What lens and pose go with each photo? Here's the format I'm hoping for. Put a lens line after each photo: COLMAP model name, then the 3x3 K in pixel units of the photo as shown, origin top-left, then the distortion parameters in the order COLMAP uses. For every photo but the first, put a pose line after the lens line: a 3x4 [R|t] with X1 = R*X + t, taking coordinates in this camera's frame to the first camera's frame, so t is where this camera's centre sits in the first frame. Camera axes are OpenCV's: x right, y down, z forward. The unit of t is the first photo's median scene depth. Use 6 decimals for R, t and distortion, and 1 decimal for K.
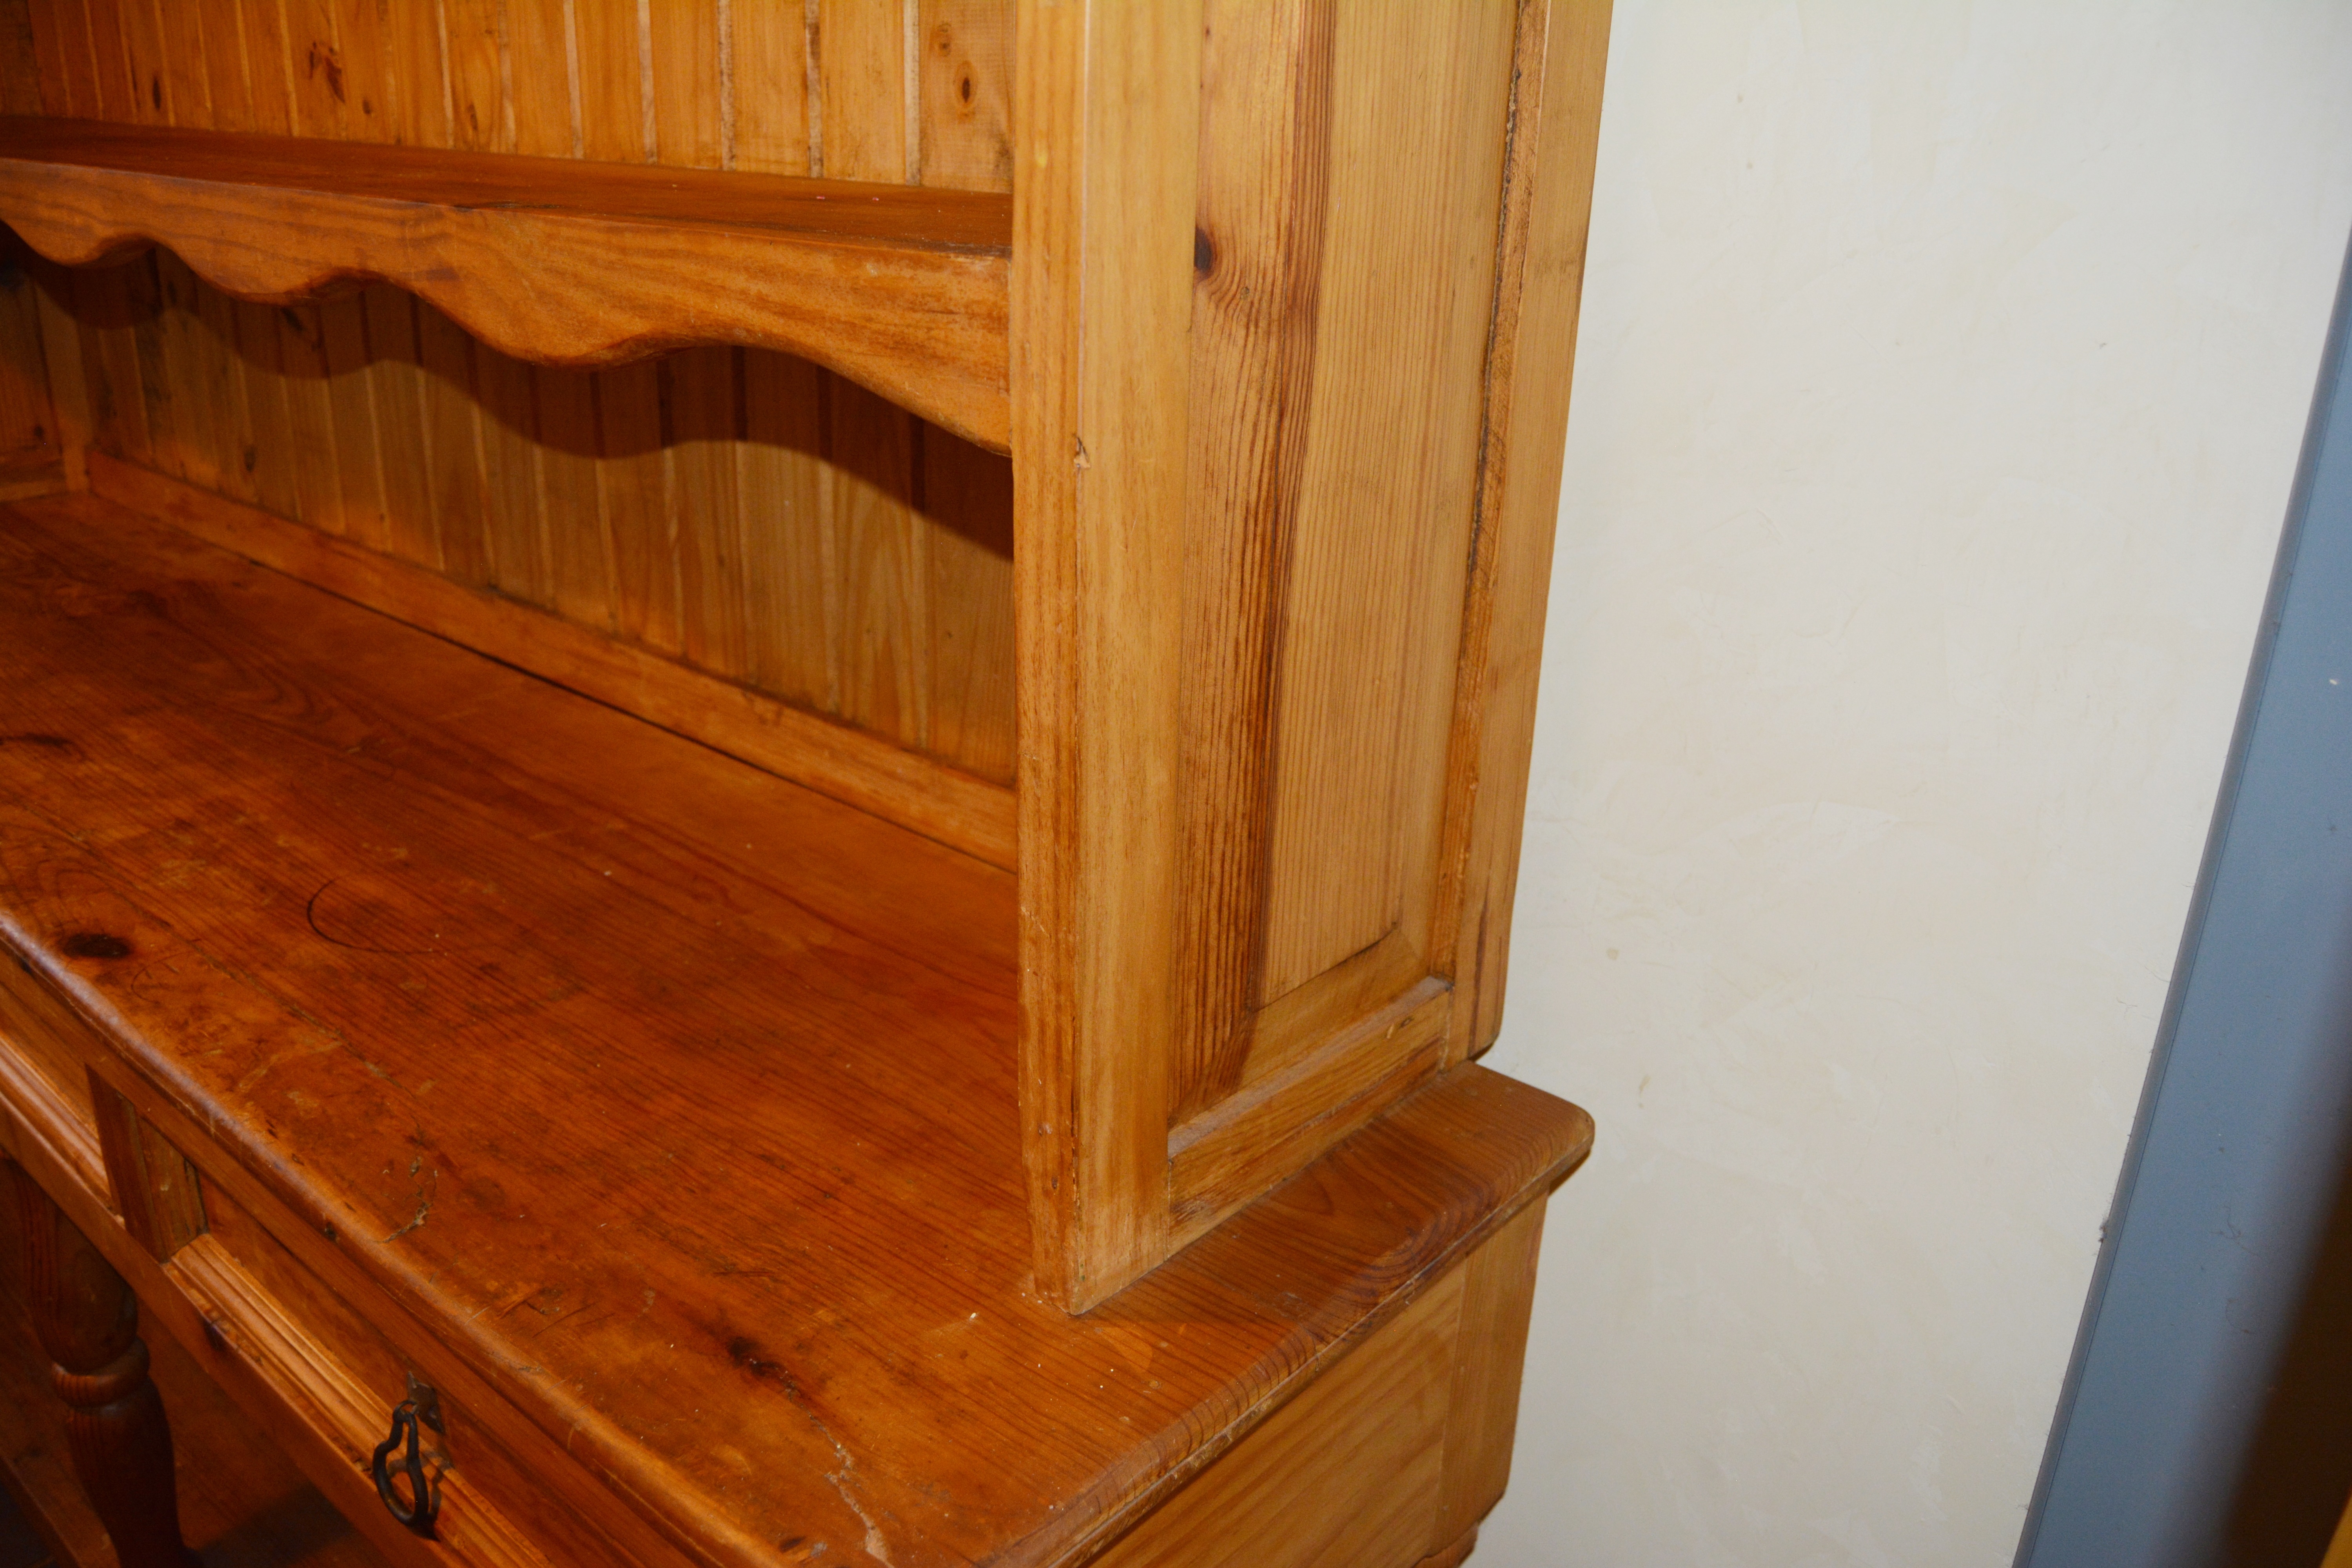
lens RADIAL K [[1834.4, 0, 1175.7], [0, 1834.4, 798.7], [0, 0, 1]] dist [-0.102763, 0.049632]
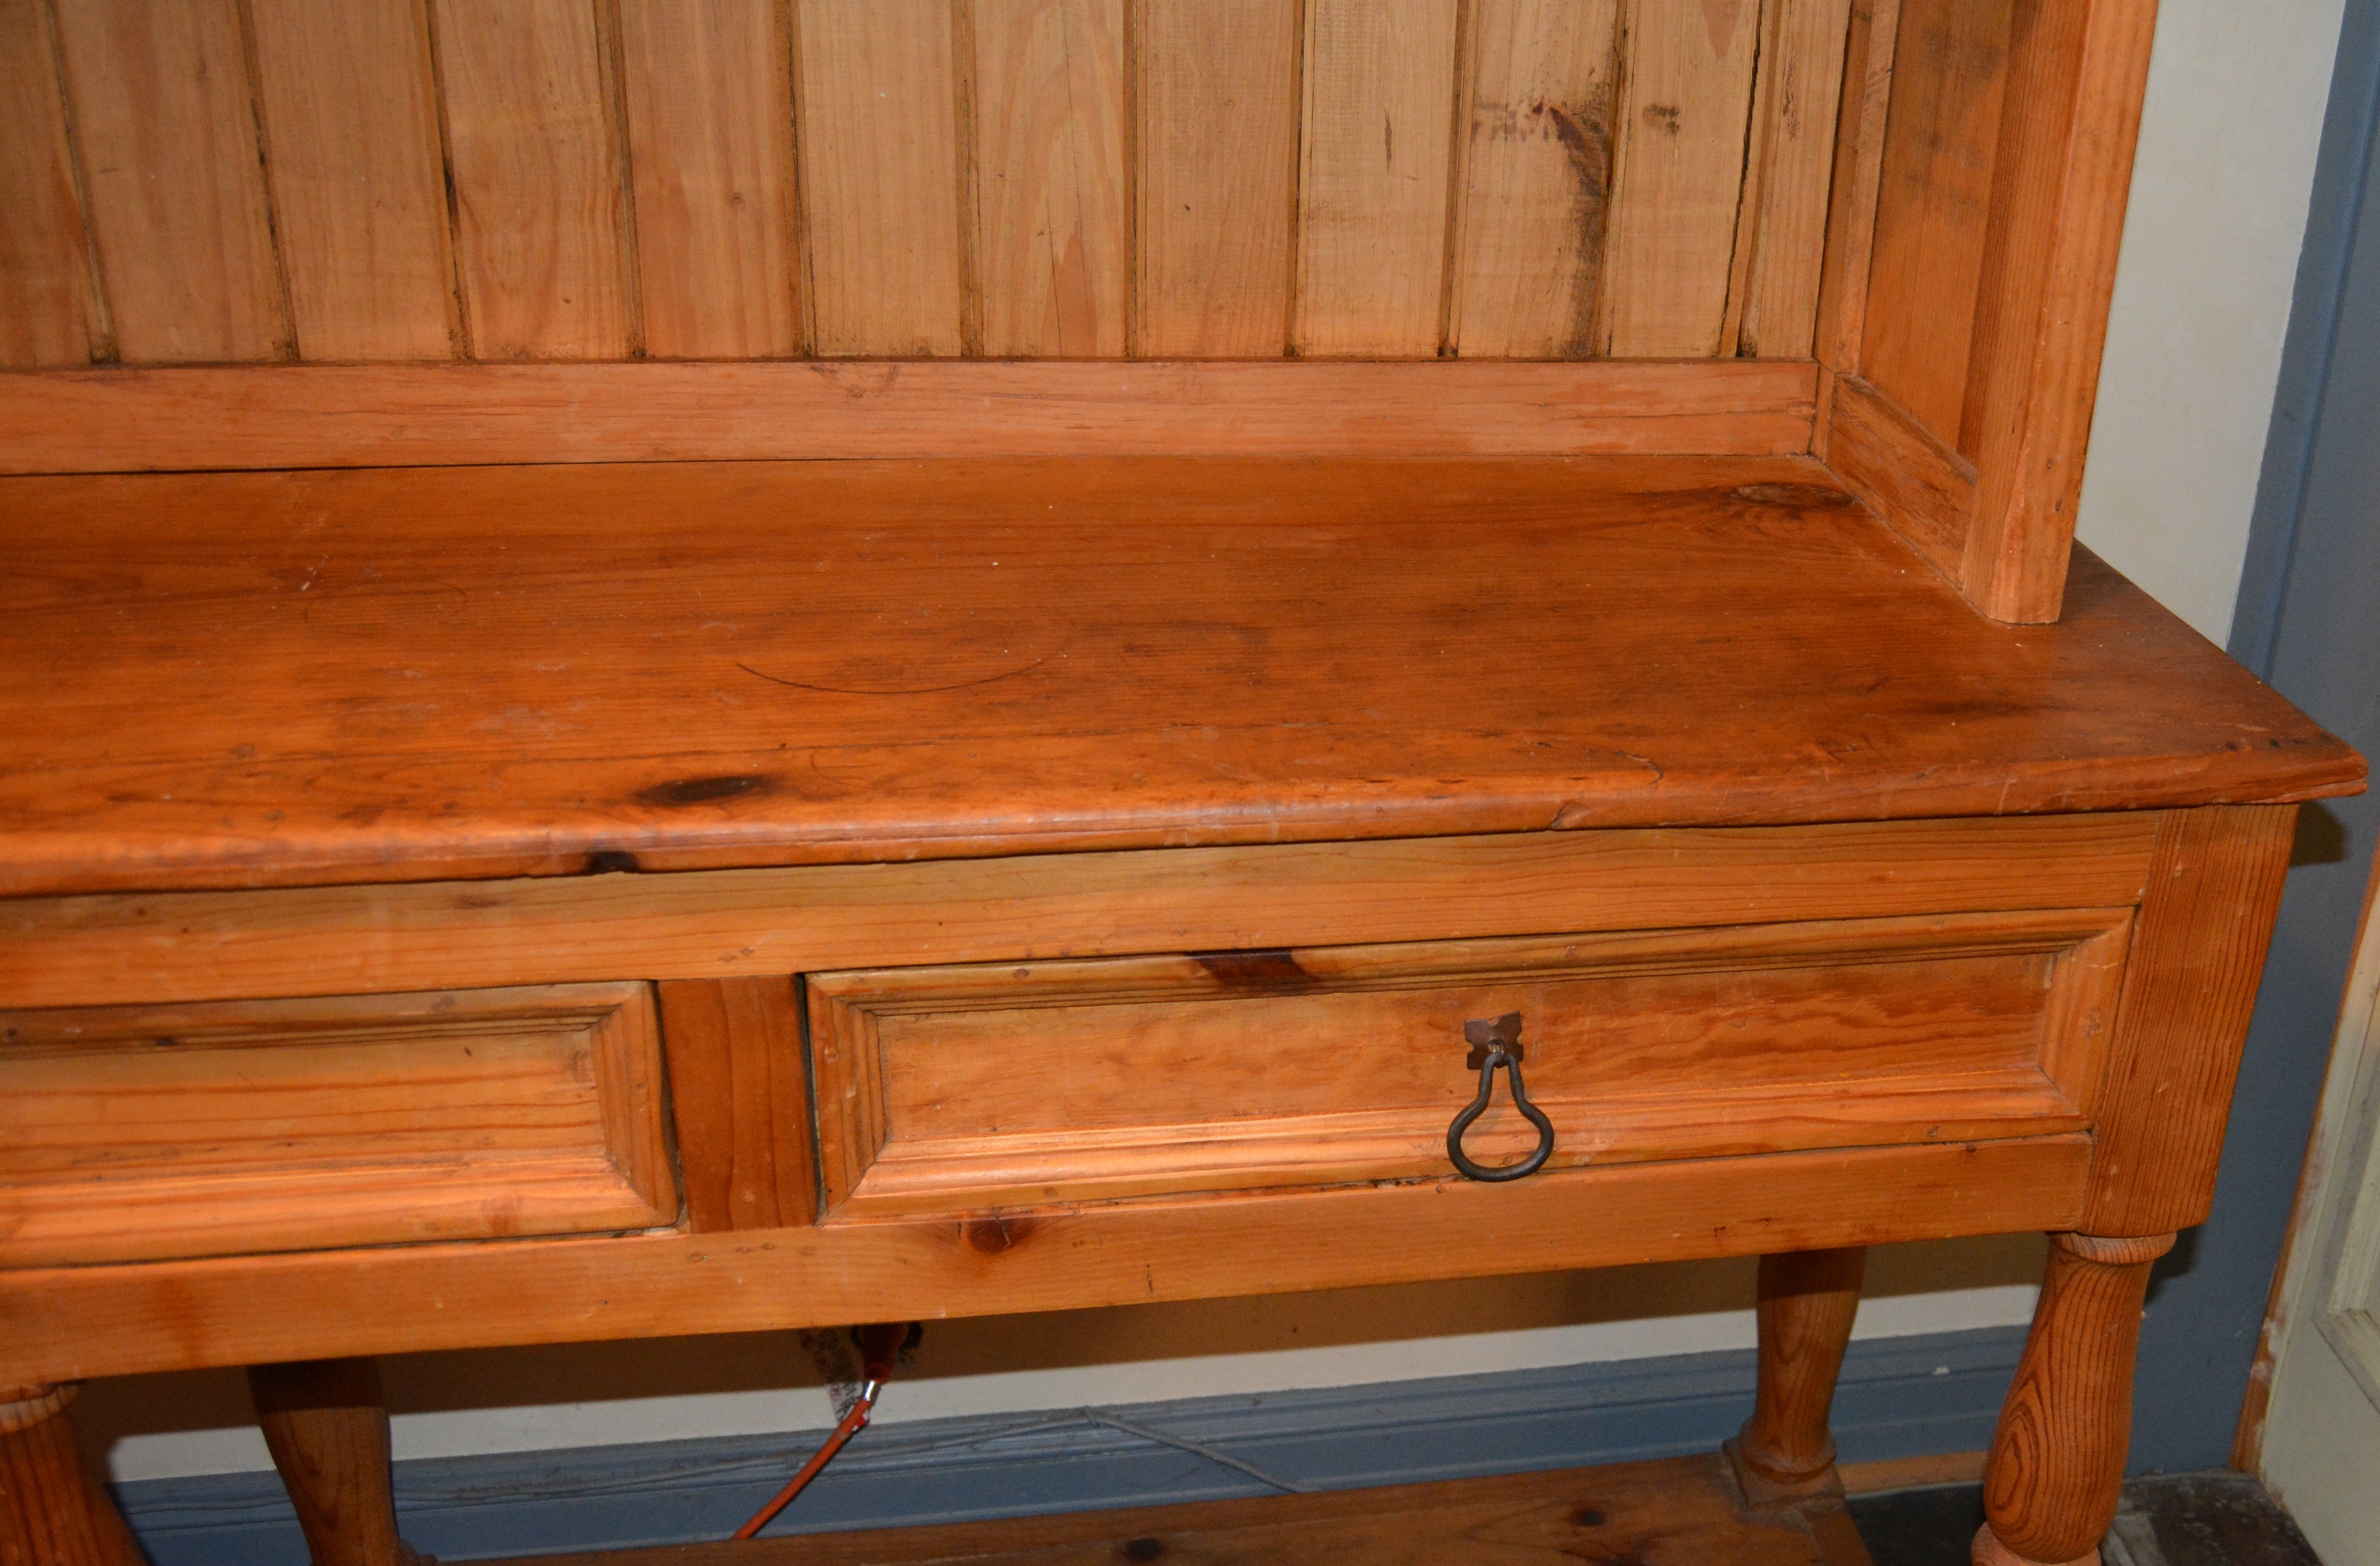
lens RADIAL K [[2421.6, 0, 1541.8], [0, 2421.6, 907.7], [0, 0, 1]] dist [-0.095581, 0.031691]
pose [[0.595307, -0.354127, 0.721252, -0.960743], [0.258342, 0.934334, 0.245518, -0.014483], [-0.760835, 0.040171, 0.647701, 0.142970]]
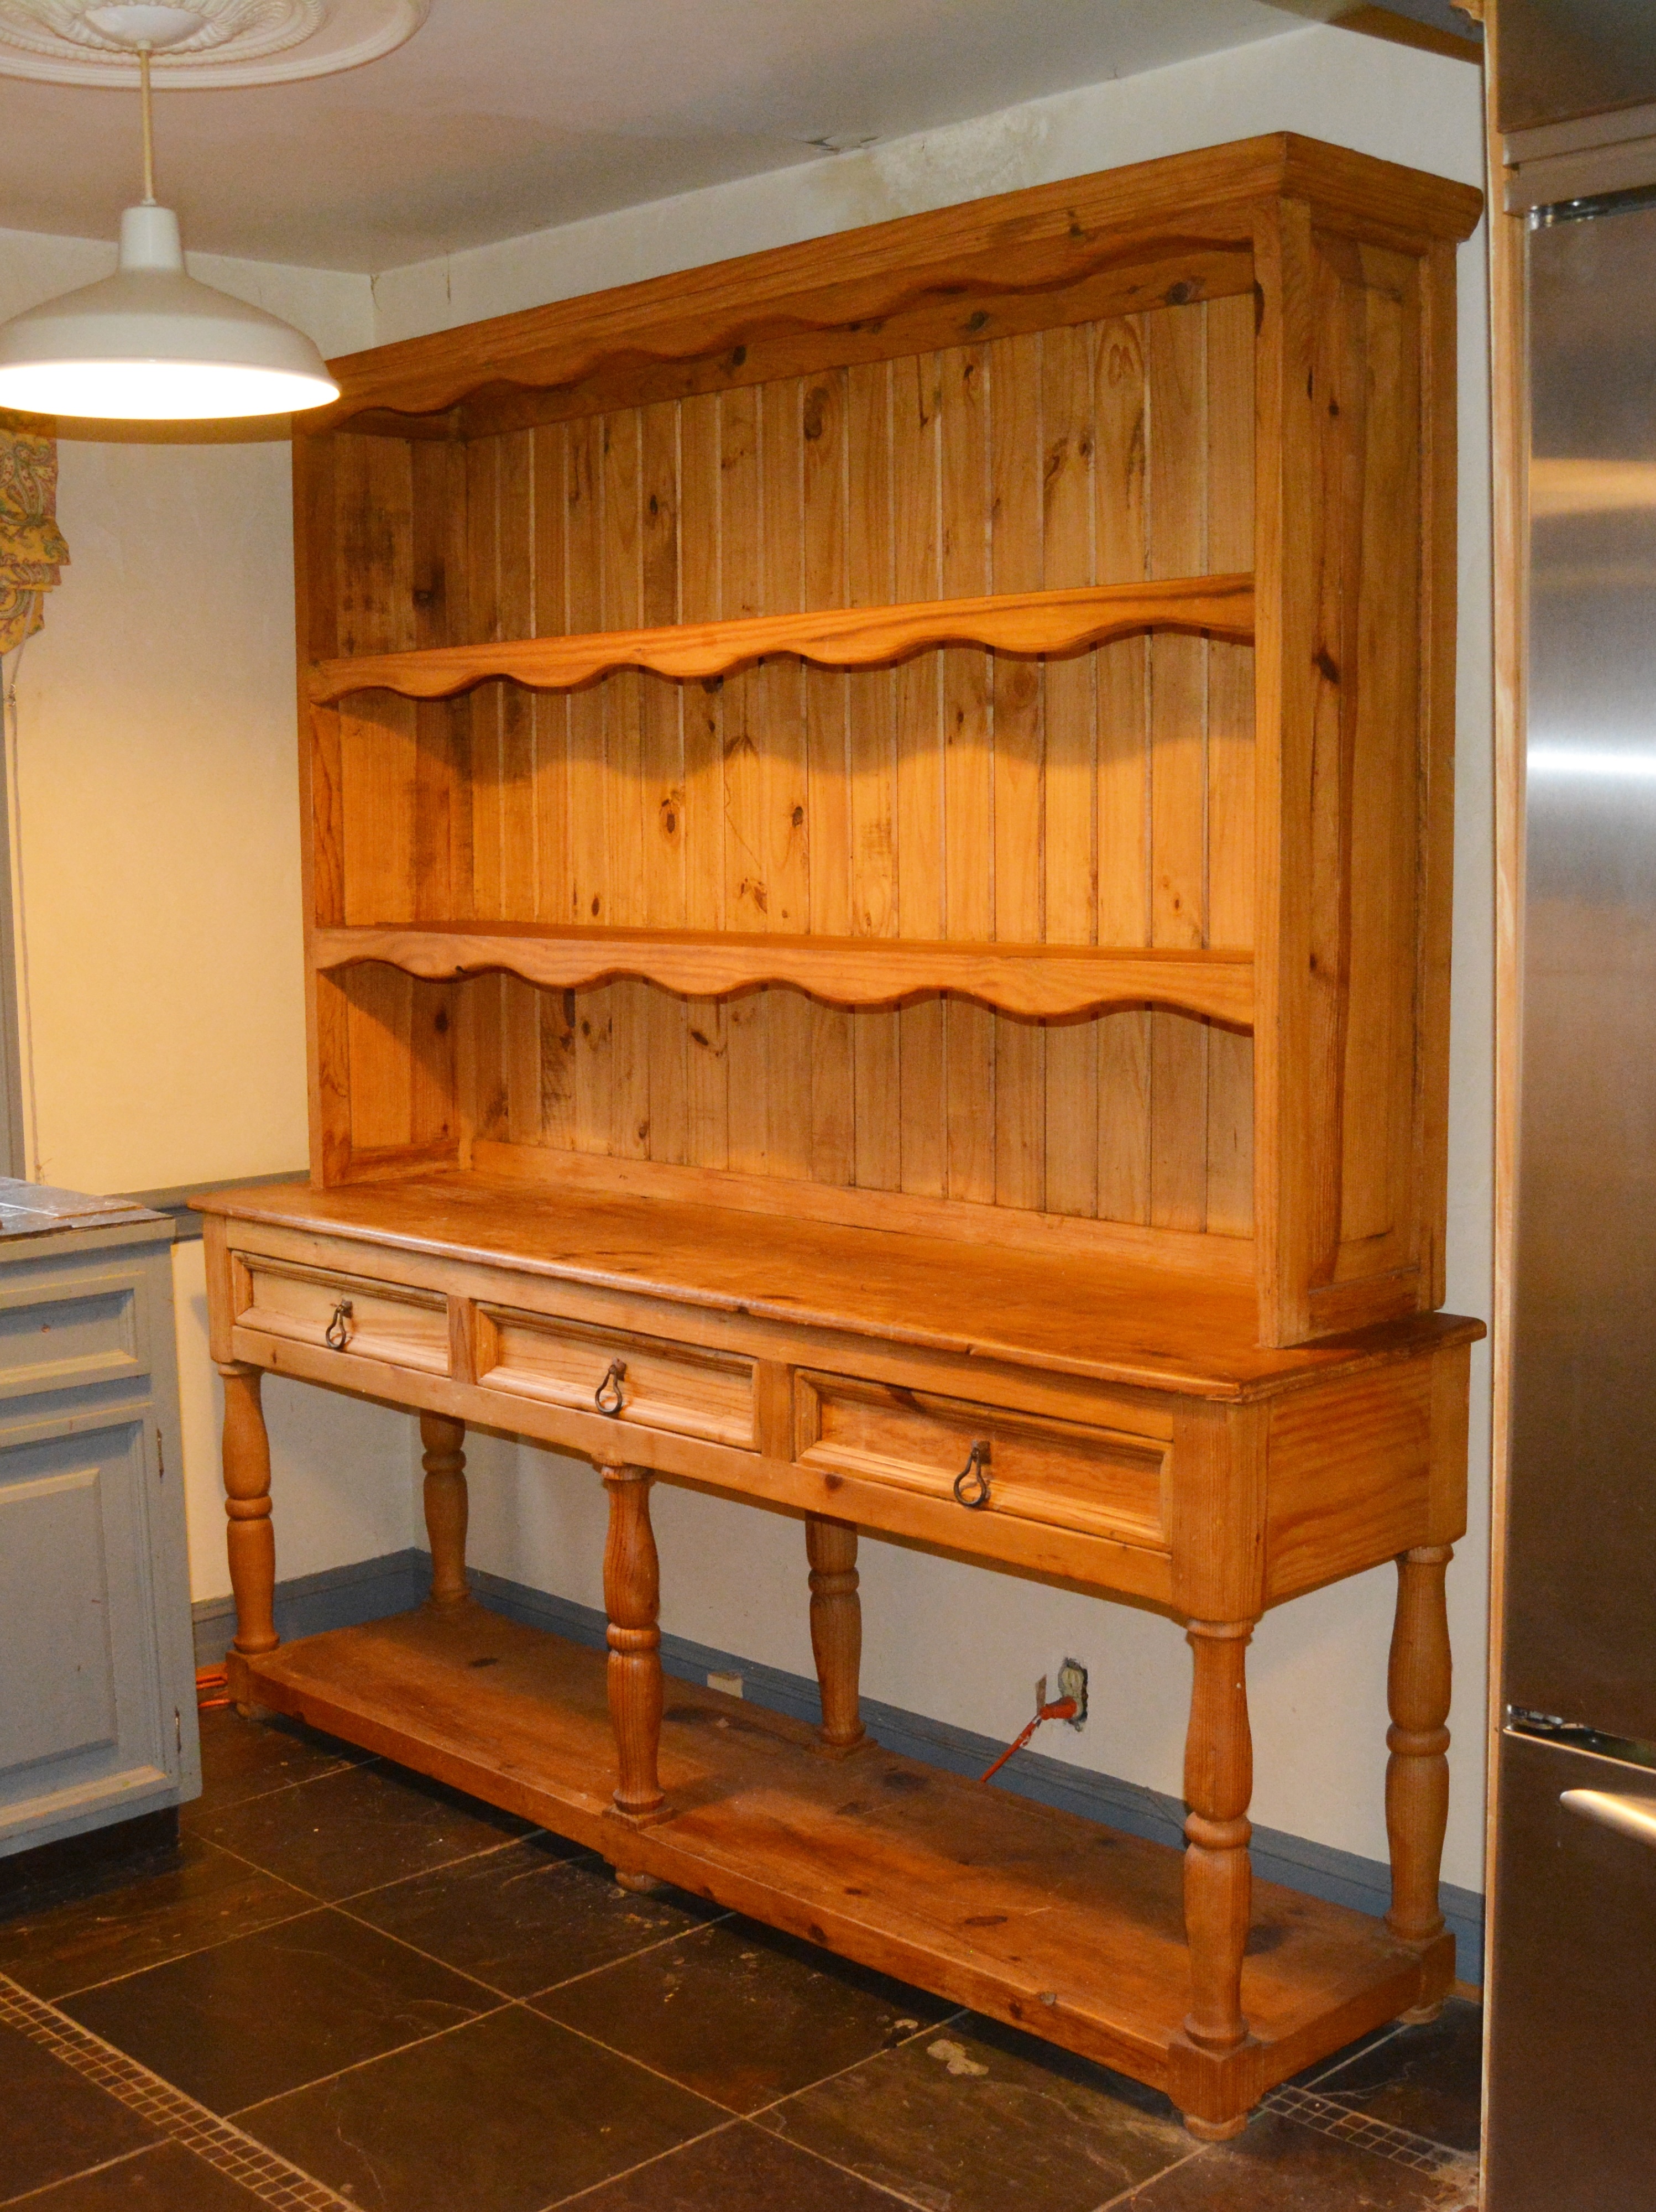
lens RADIAL K [[2629.1, 0, 871.0], [0, 2629.1, 1118.7], [0, 0, 1]] dist [-0.086408, 0.032761]
pose [[0.996026, -0.032342, -0.082983, -0.203382], [0.009263, 0.964302, -0.264643, 0.621183], [0.088580, 0.262822, 0.960769, -1.802666]]
